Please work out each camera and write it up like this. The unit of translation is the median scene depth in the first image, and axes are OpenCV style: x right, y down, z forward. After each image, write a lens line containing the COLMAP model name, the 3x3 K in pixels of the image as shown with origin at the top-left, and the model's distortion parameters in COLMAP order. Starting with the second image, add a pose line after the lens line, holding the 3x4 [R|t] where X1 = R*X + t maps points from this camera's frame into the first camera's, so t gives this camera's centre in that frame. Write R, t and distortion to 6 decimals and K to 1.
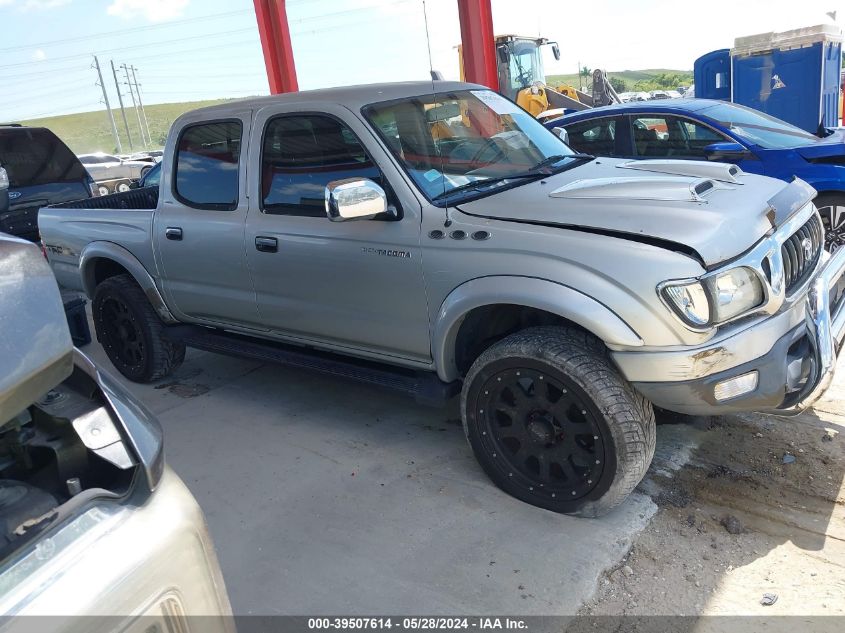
lens RADIAL K [[686.9, 0, 420.3], [0, 686.9, 315.0], [0, 0, 1]] dist [0.030869, -0.045336]
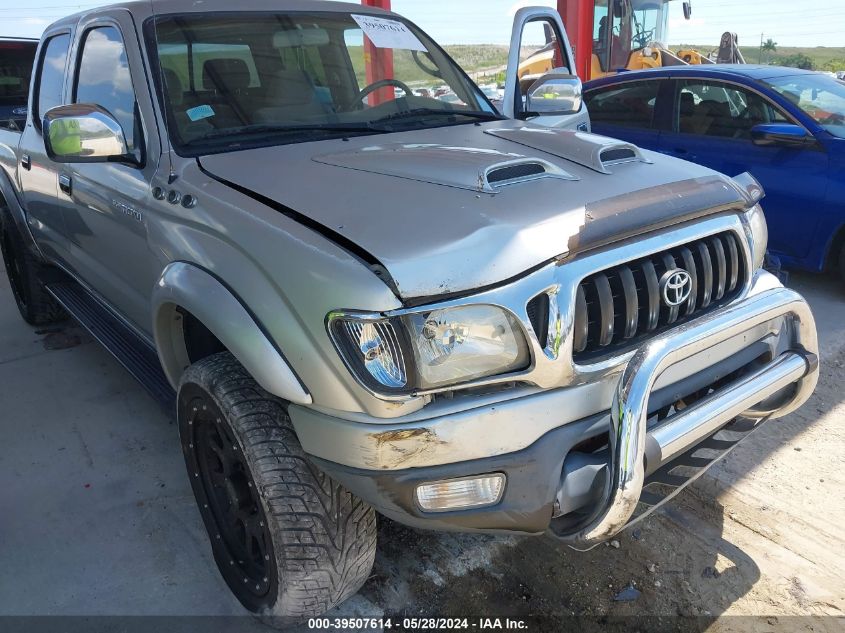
lens RADIAL K [[686.9, 0, 424.1], [0, 686.9, 319.7], [0, 0, 1]] dist [0.030869, -0.045336]
pose [[0.972547, 0.148681, -0.179017, 0.508092], [-0.137373, 0.987747, 0.074058, -0.090818], [0.187835, -0.047432, 0.981055, 0.389140]]
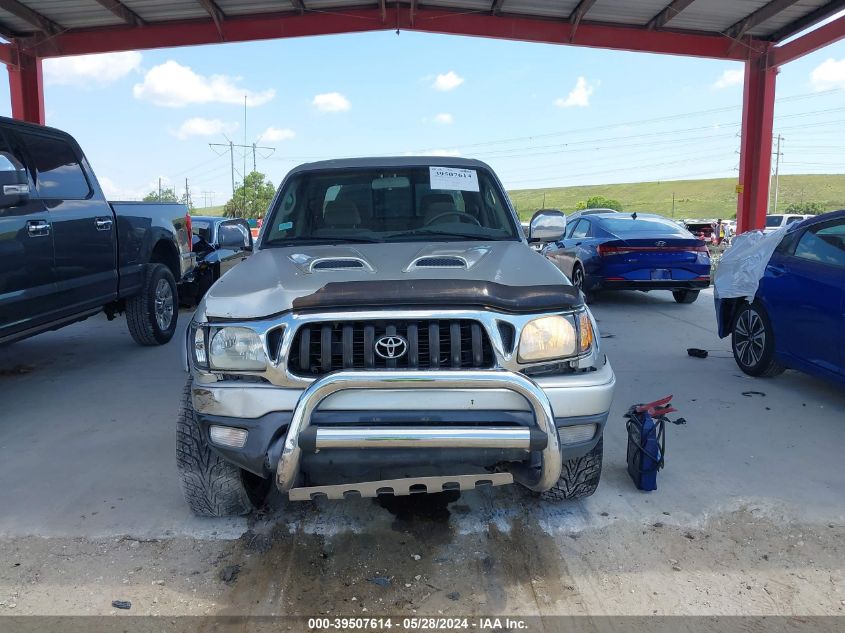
lens RADIAL K [[686.9, 0, 423.1], [0, 686.9, 311.2], [0, 0, 1]] dist [0.030869, -0.045336]
pose [[0.611904, 0.208991, -0.762821, 1.411583], [-0.281582, 0.958831, 0.036819, -0.206994], [0.739111, 0.192267, 0.645561, 0.491242]]
